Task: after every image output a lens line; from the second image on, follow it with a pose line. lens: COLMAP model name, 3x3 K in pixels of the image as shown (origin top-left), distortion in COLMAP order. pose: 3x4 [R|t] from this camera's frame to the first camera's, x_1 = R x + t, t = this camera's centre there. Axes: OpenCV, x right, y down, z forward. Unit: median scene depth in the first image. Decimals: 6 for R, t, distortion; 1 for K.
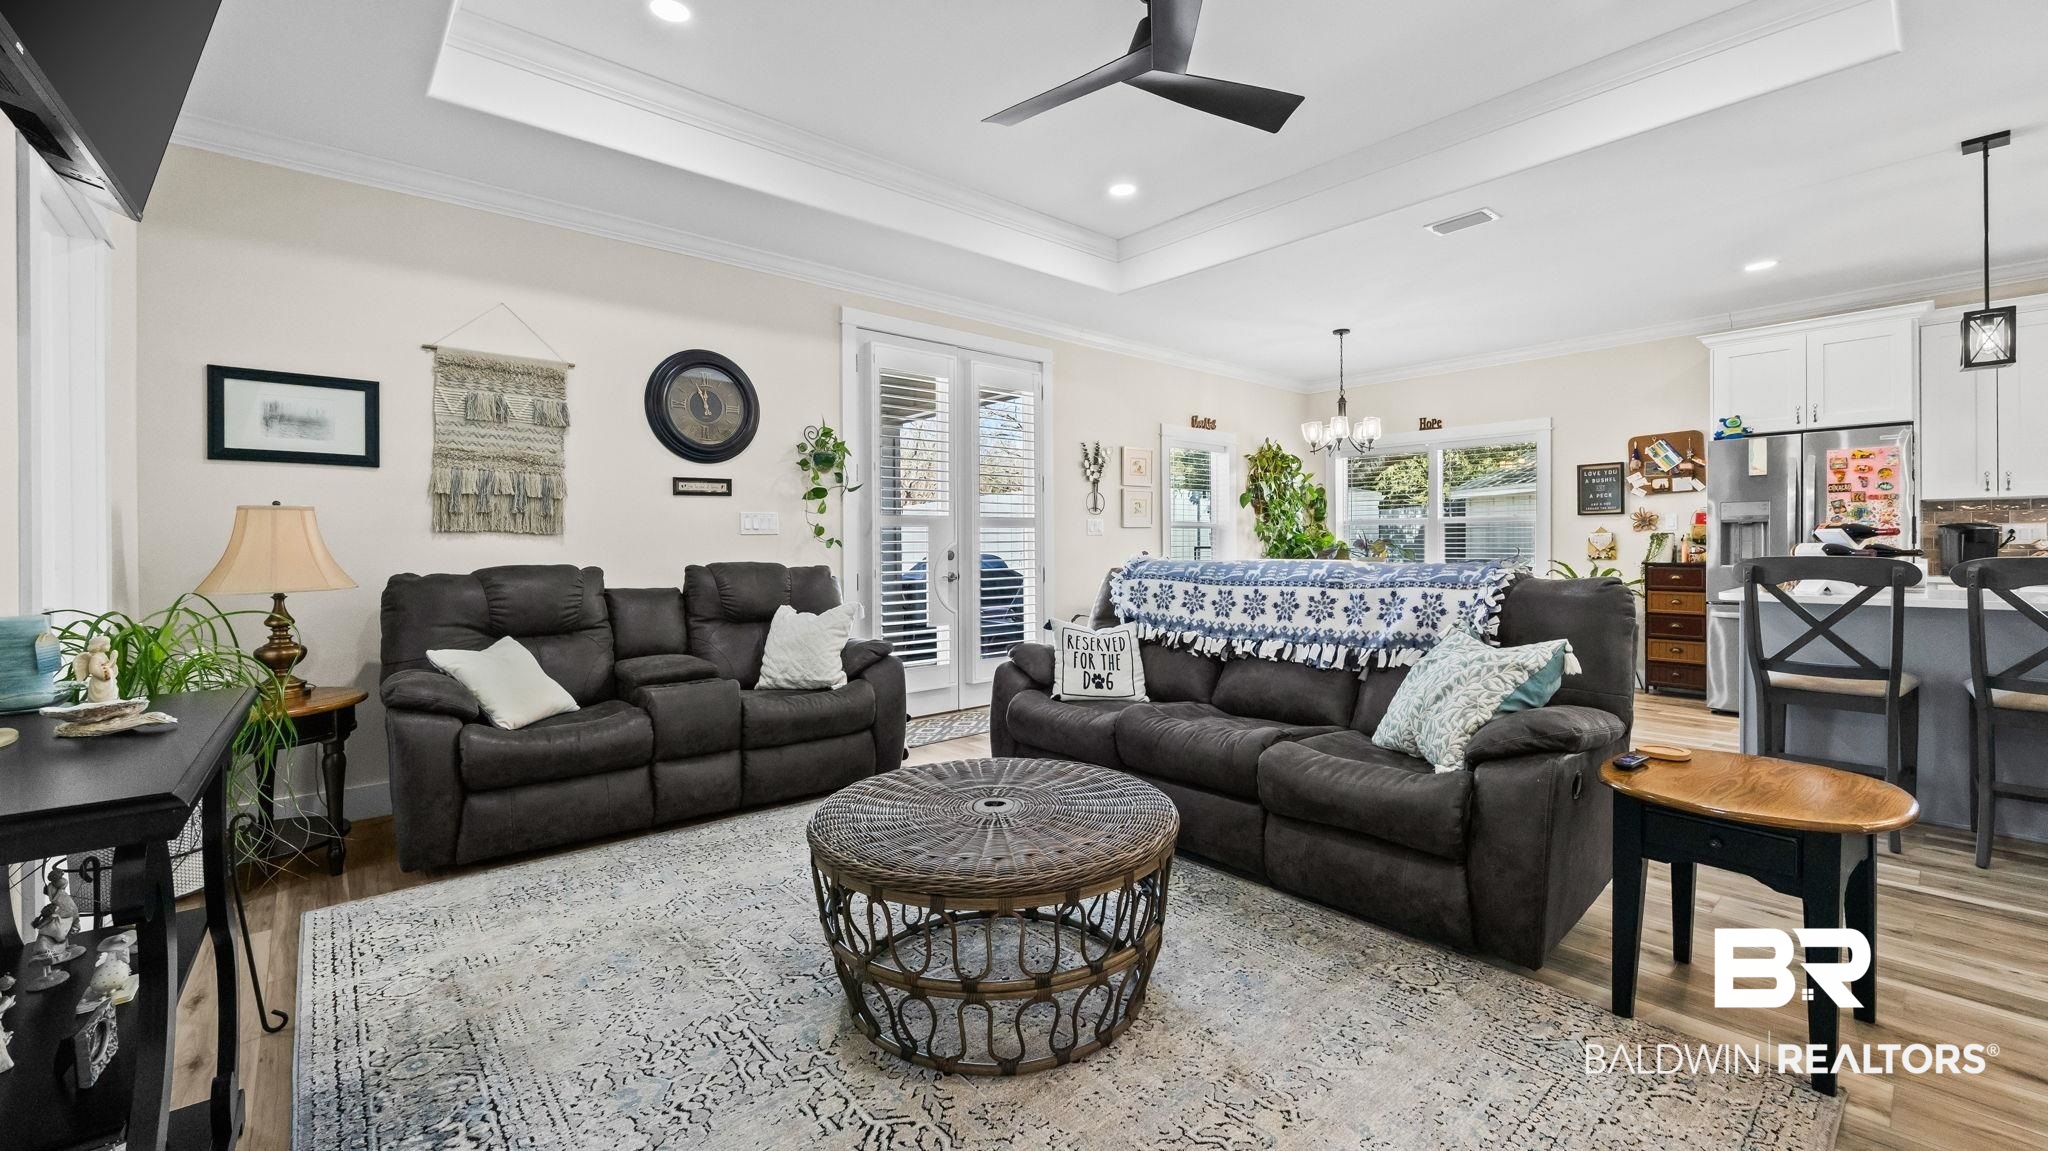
lens RADIAL K [[825.0, 0, 1027.8], [0, 825.0, 545.7], [0, 0, 1]] dist [-0.000590, -0.000149]
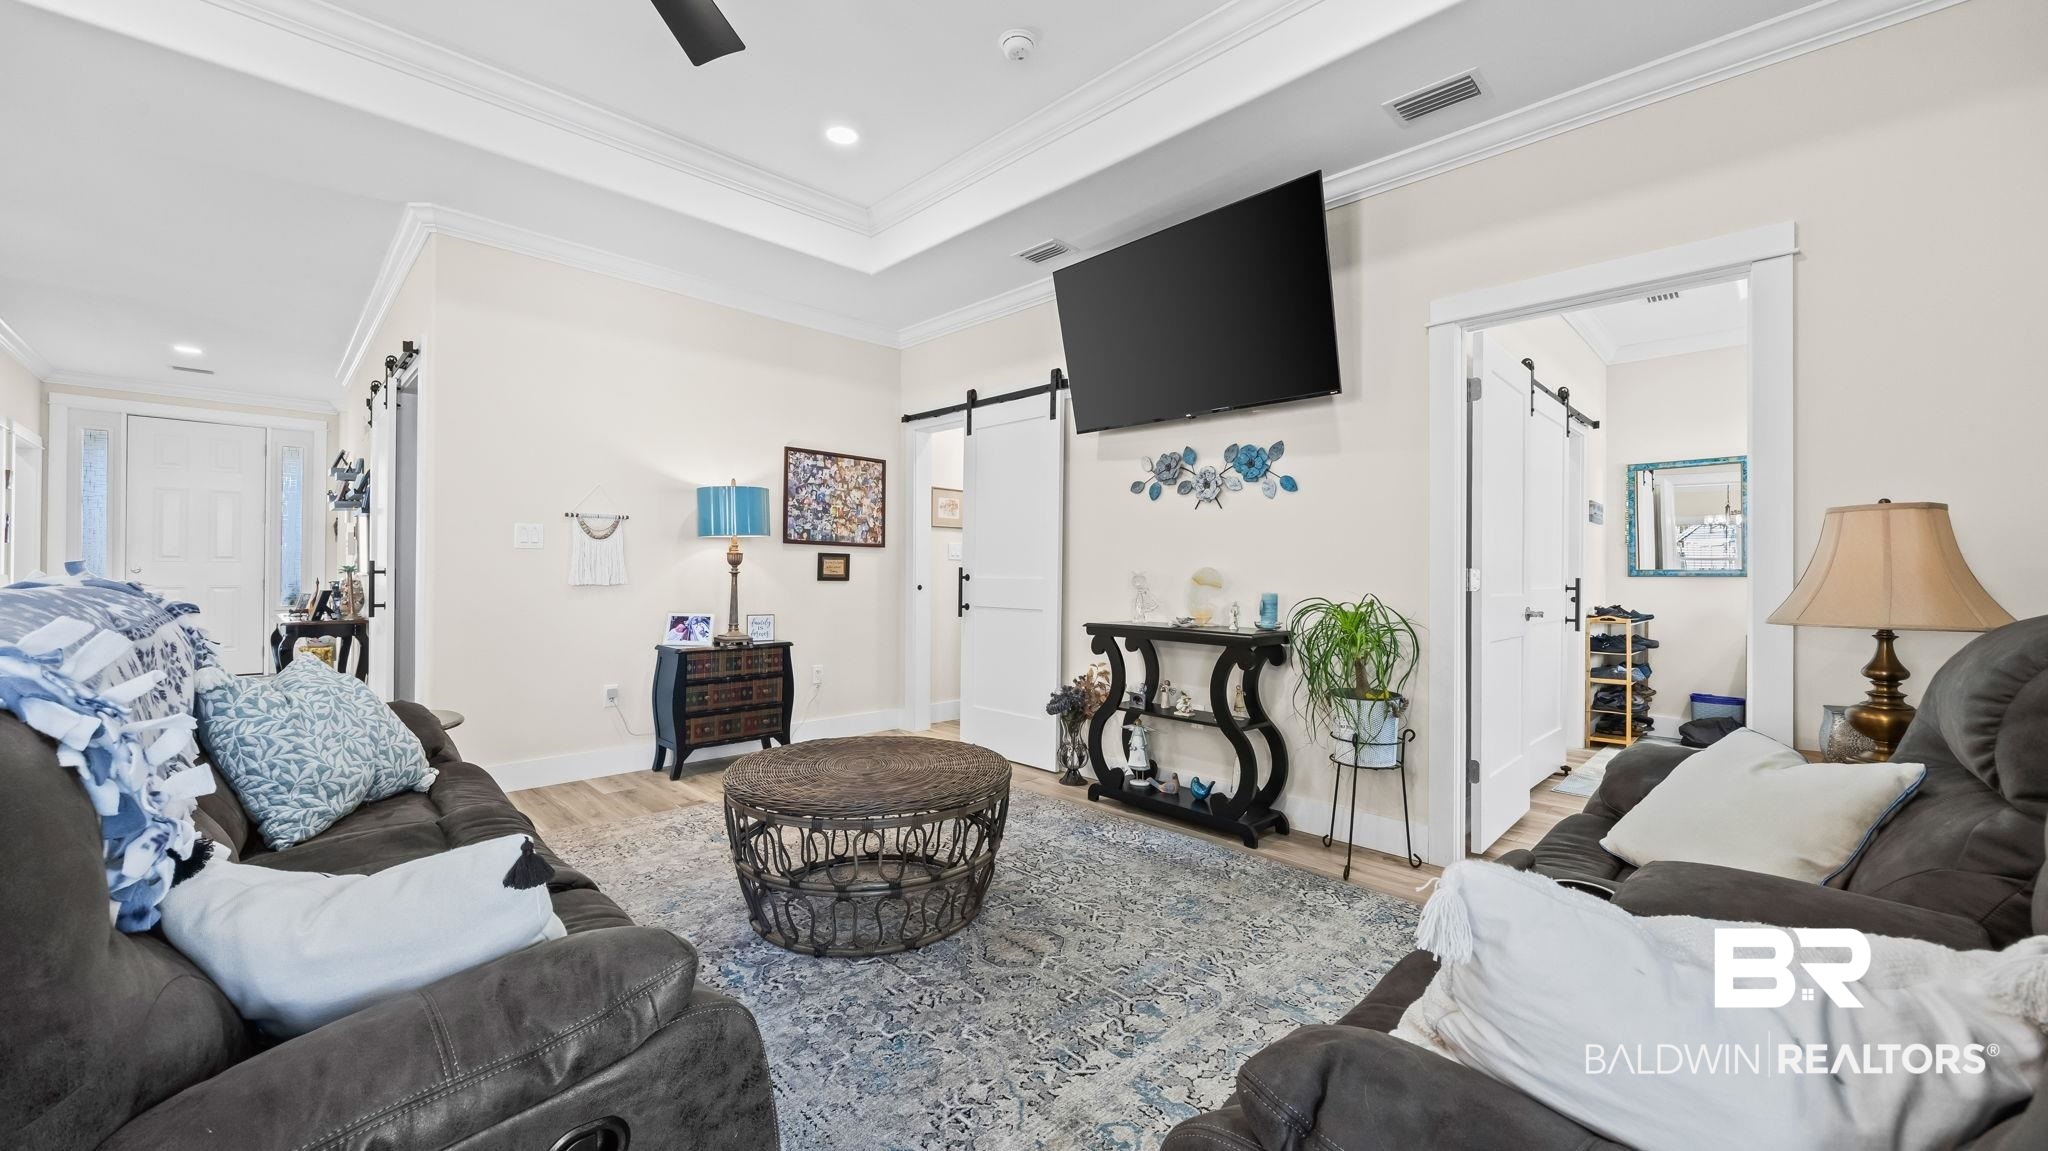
lens RADIAL K [[788.8, 0, 1020.5], [0, 788.8, 547.3], [0, 0, 1]] dist [0.000219, 0.000026]
pose [[-0.997680, -0.001361, -0.068064, -0.160050], [0.000205, 0.999735, -0.022998, 0.001510], [0.068078, -0.022959, -0.997416, 1.927249]]
